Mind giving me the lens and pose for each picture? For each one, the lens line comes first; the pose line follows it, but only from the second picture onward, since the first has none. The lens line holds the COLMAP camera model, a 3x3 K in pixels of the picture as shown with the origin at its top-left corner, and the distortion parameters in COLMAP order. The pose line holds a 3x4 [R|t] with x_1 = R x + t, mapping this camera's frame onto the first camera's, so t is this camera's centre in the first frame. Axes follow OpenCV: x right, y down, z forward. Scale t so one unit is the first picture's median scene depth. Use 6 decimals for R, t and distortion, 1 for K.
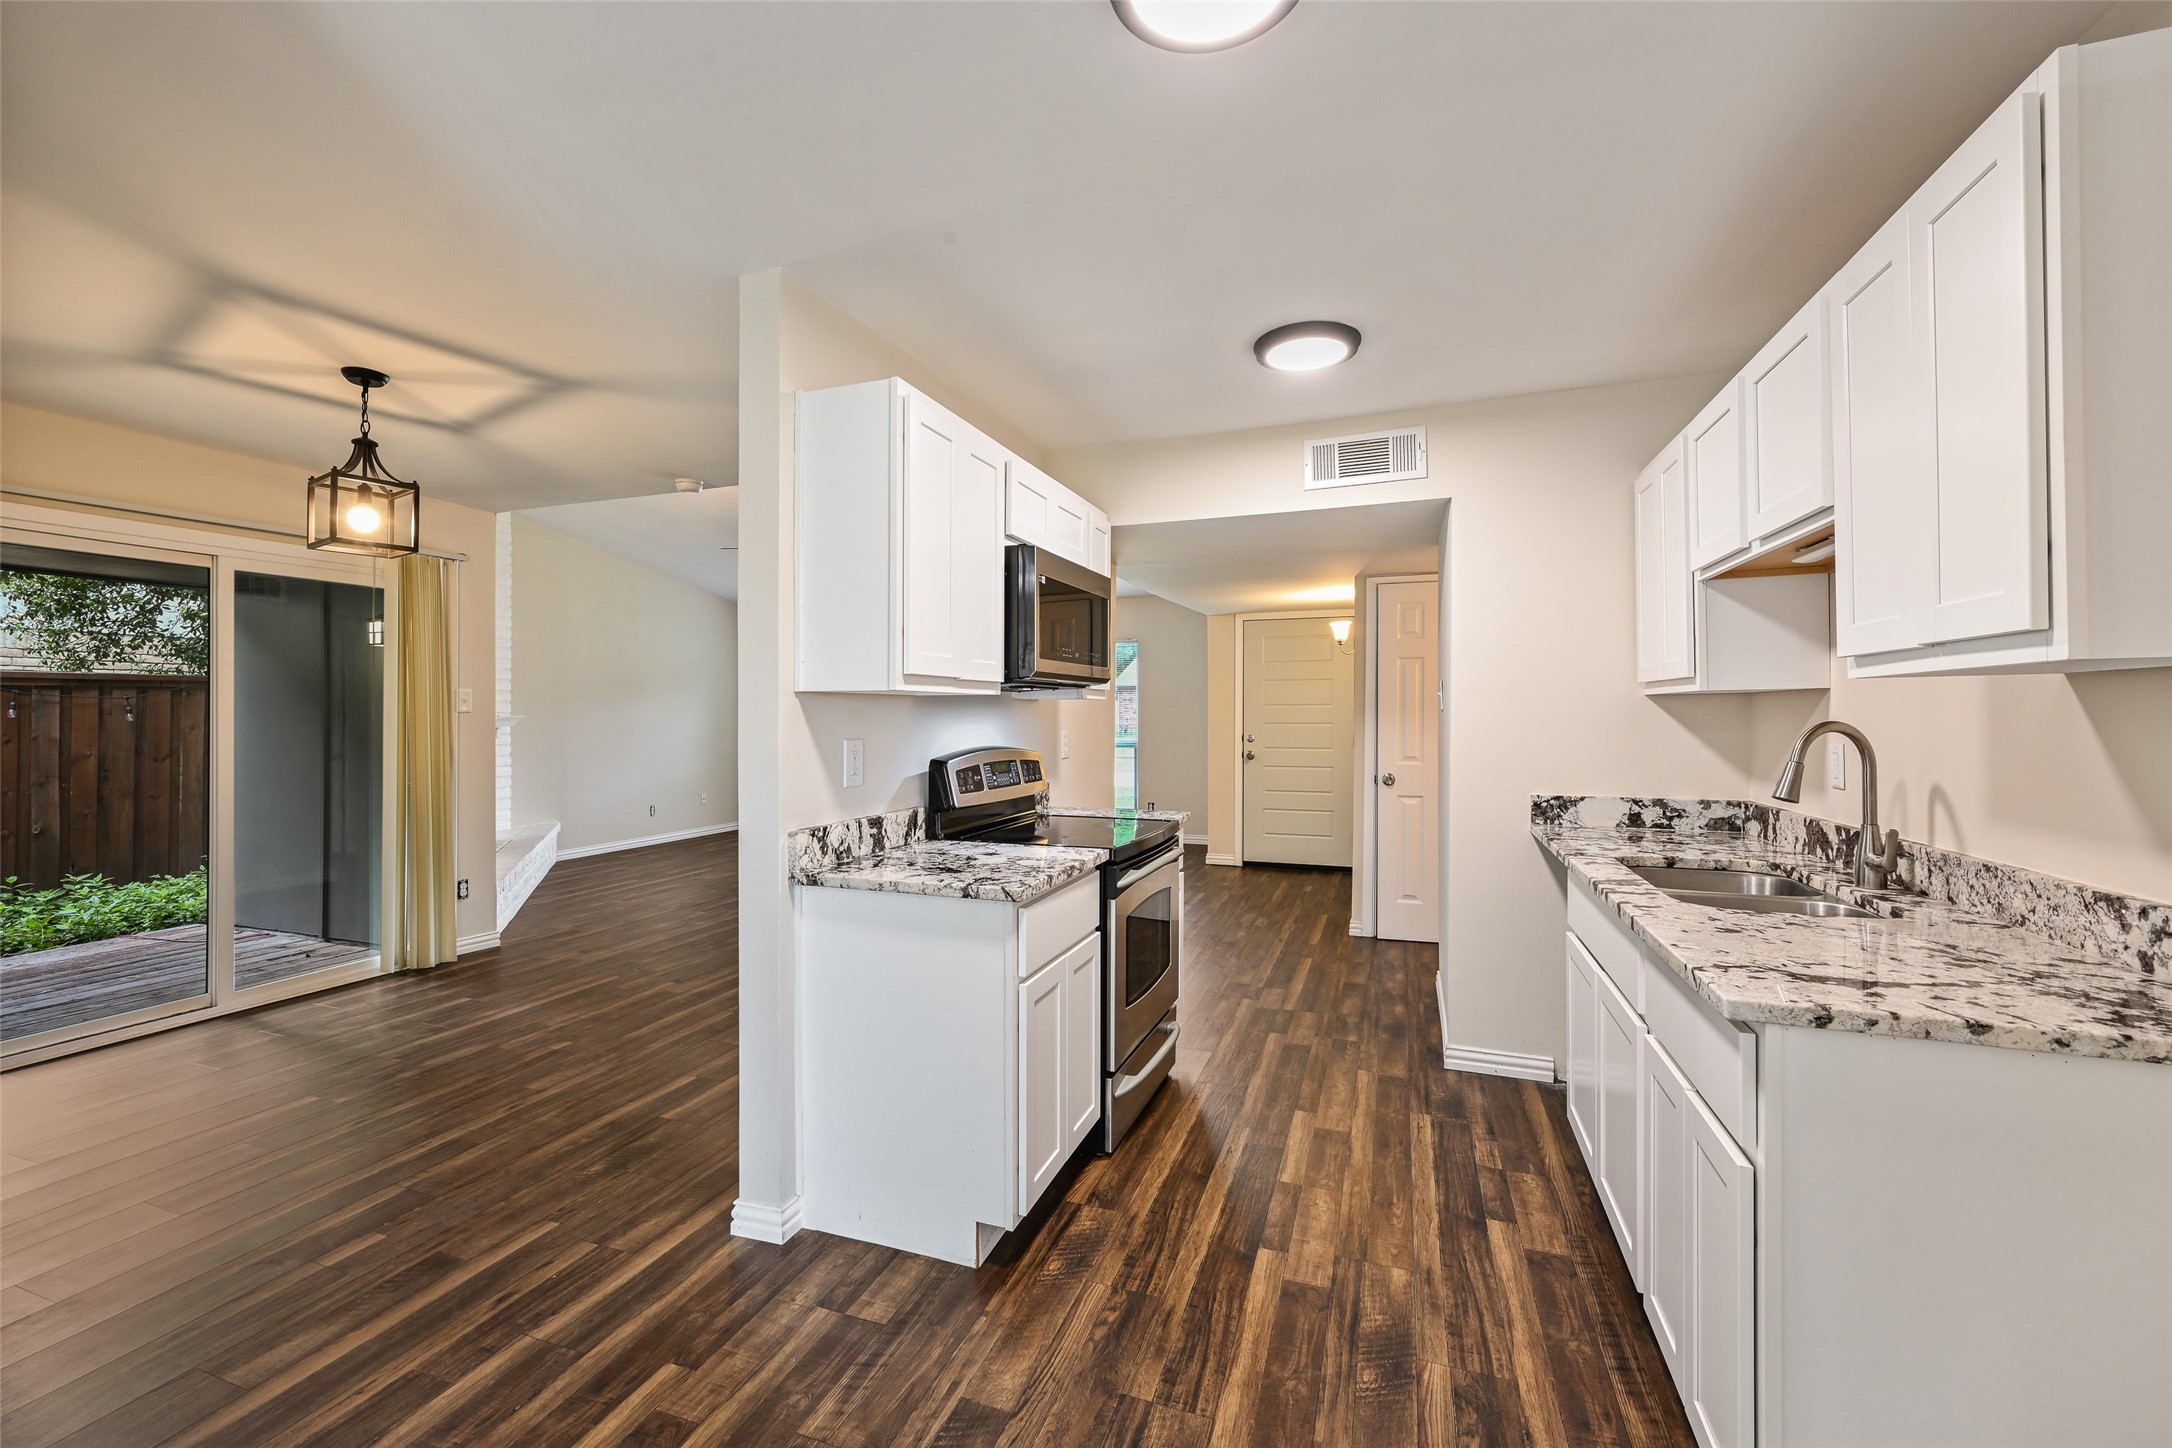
lens RADIAL K [[898.7, 0, 1072.4], [0, 898.7, 711.9], [0, 0, 1]] dist [-0.010594, 0.003582]
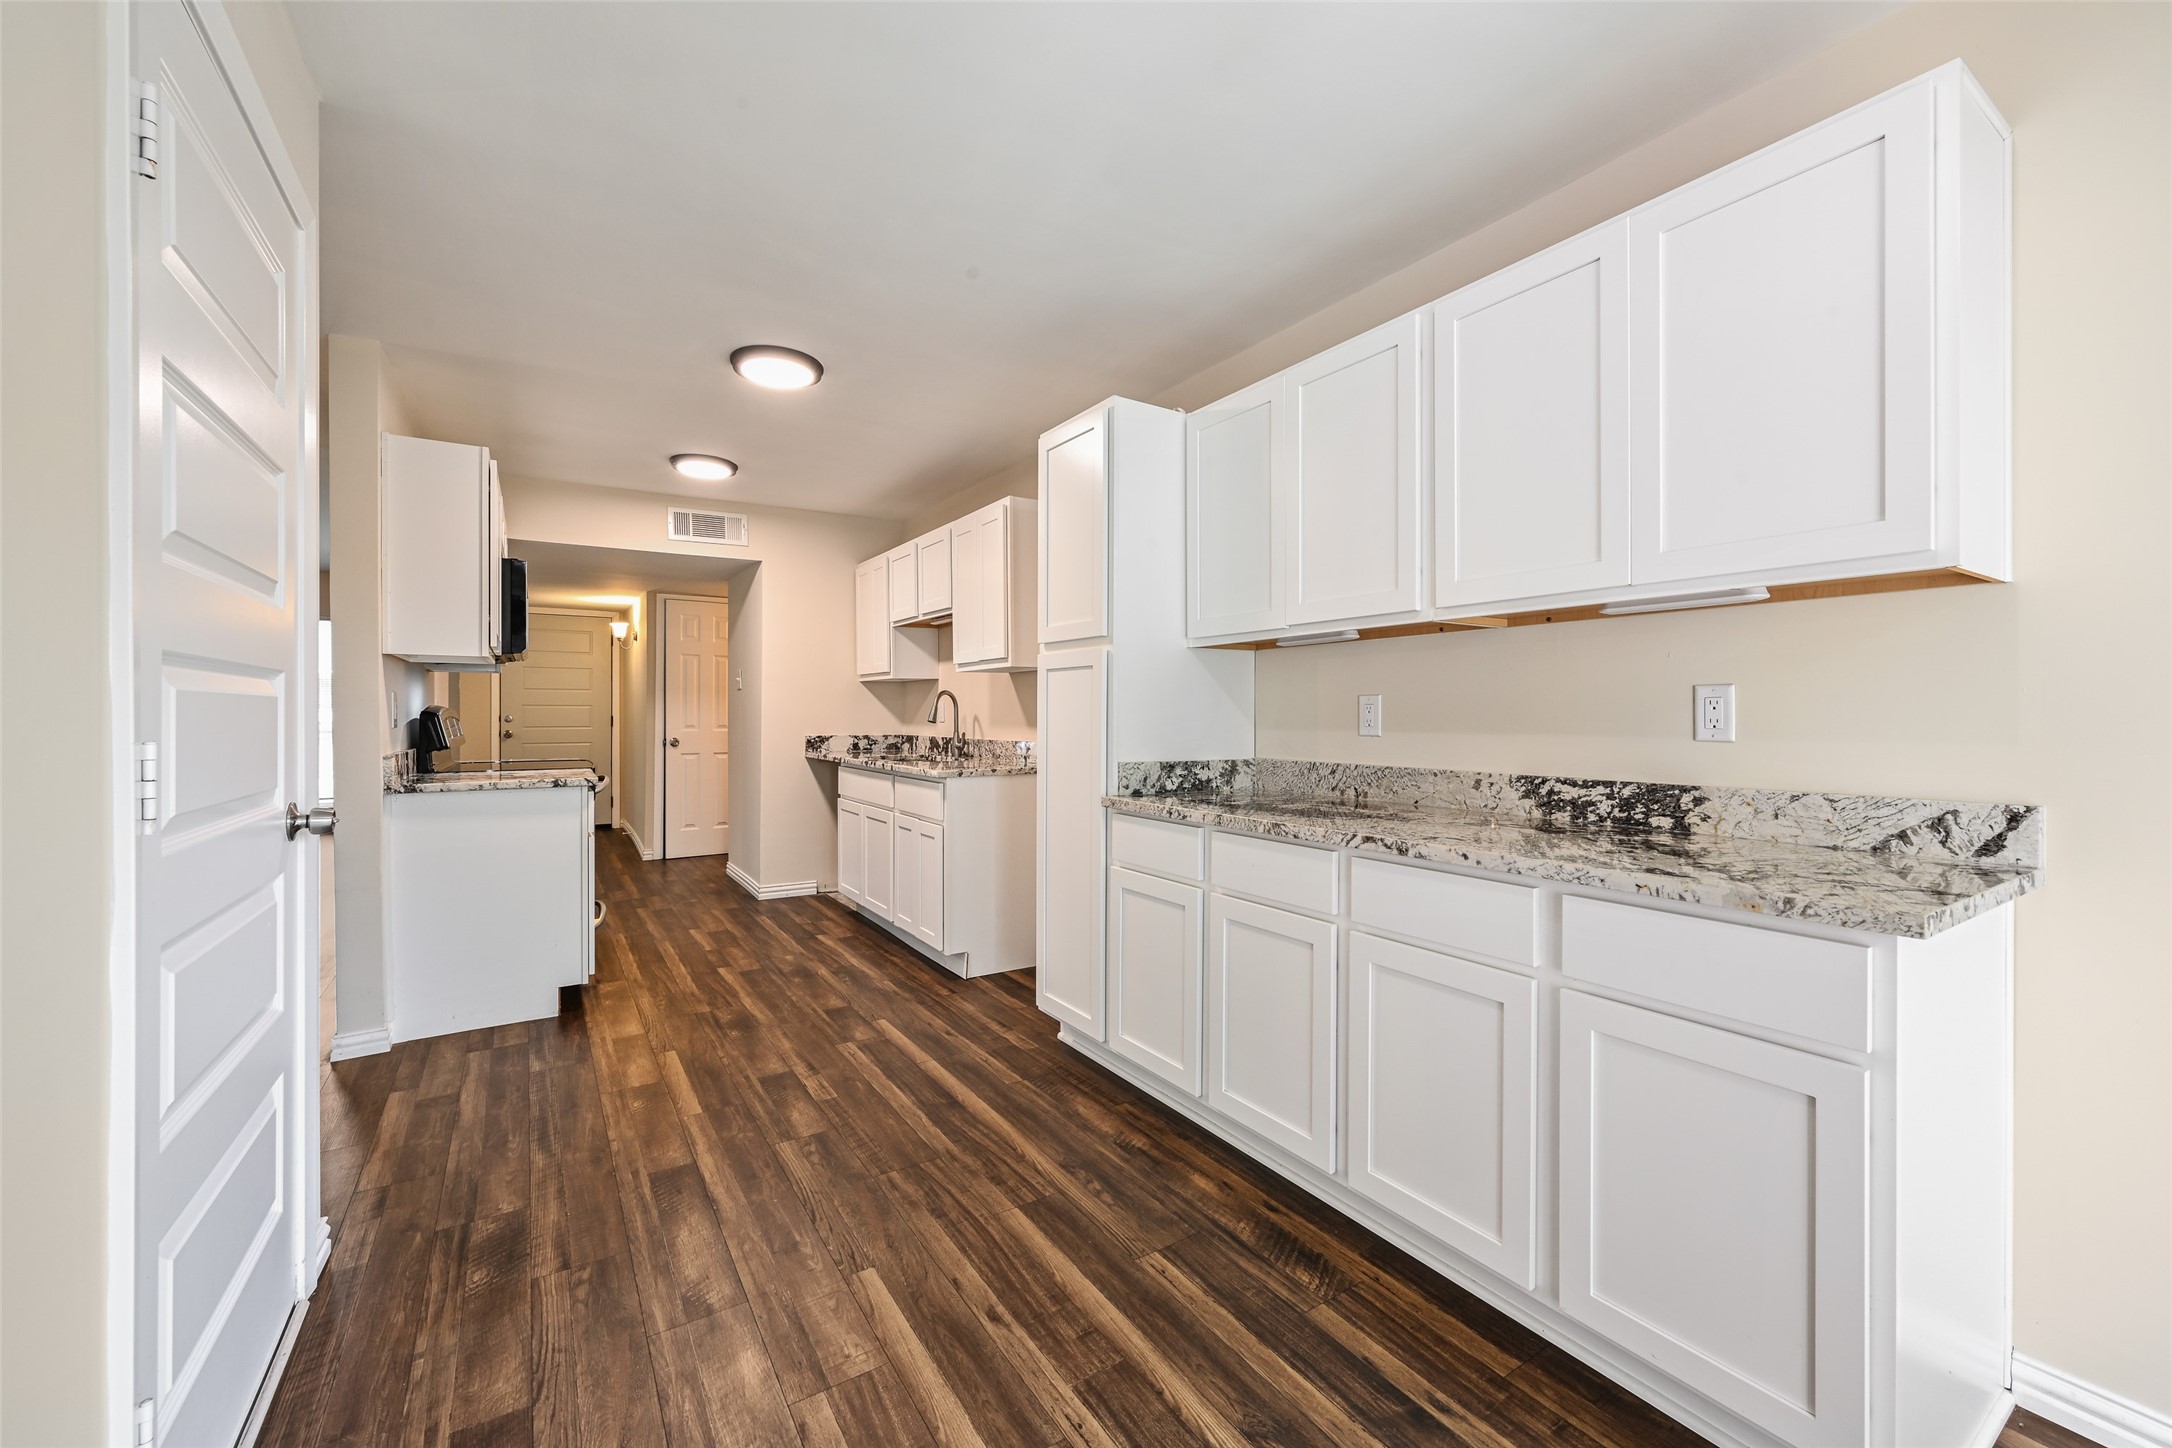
lens RADIAL K [[856.2, 0, 1080.4], [0, 856.2, 735.1], [0, 0, 1]] dist [-0.000776, 0.000642]
pose [[0.602472, -0.018343, 0.797929, -0.733499], [-0.003445, 0.999667, 0.025582, 0.065269], [-0.798133, -0.018161, 0.602208, -0.653195]]
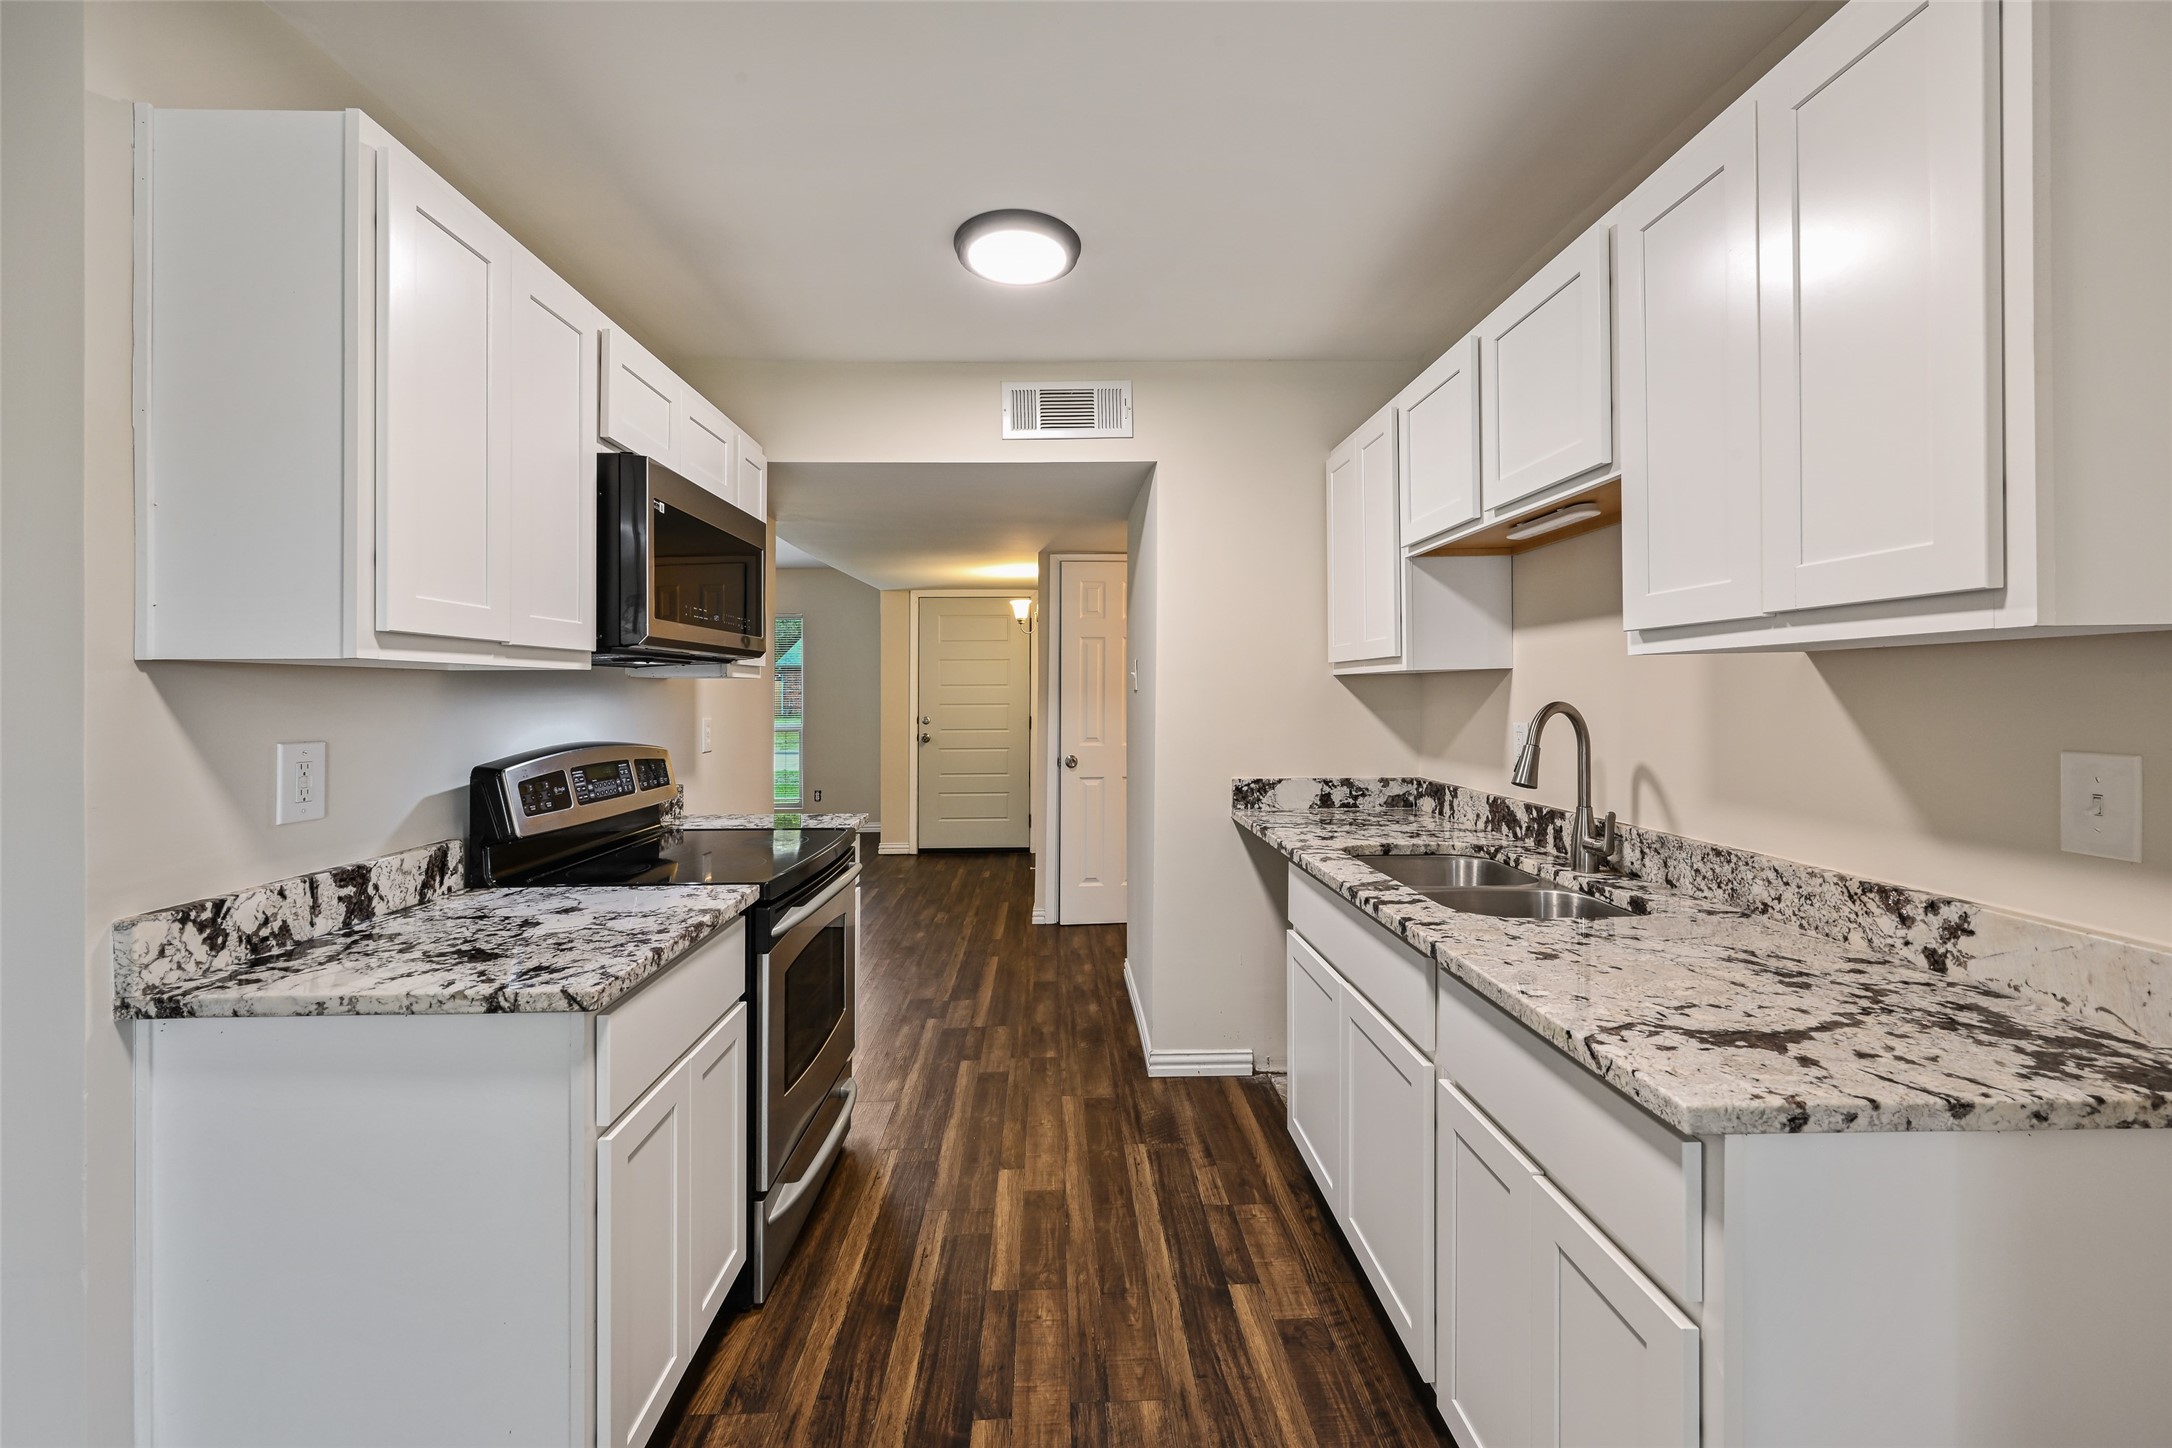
lens RADIAL K [[856.2, 0, 1079.6], [0, 856.2, 683.6], [0, 0, 1]] dist [-0.000776, 0.000642]
pose [[0.927021, 0.000952, 0.375009, 0.024240], [0.003010, 0.999946, -0.009978, -0.001108], [-0.374998, 0.010378, 0.926967, 0.301195]]
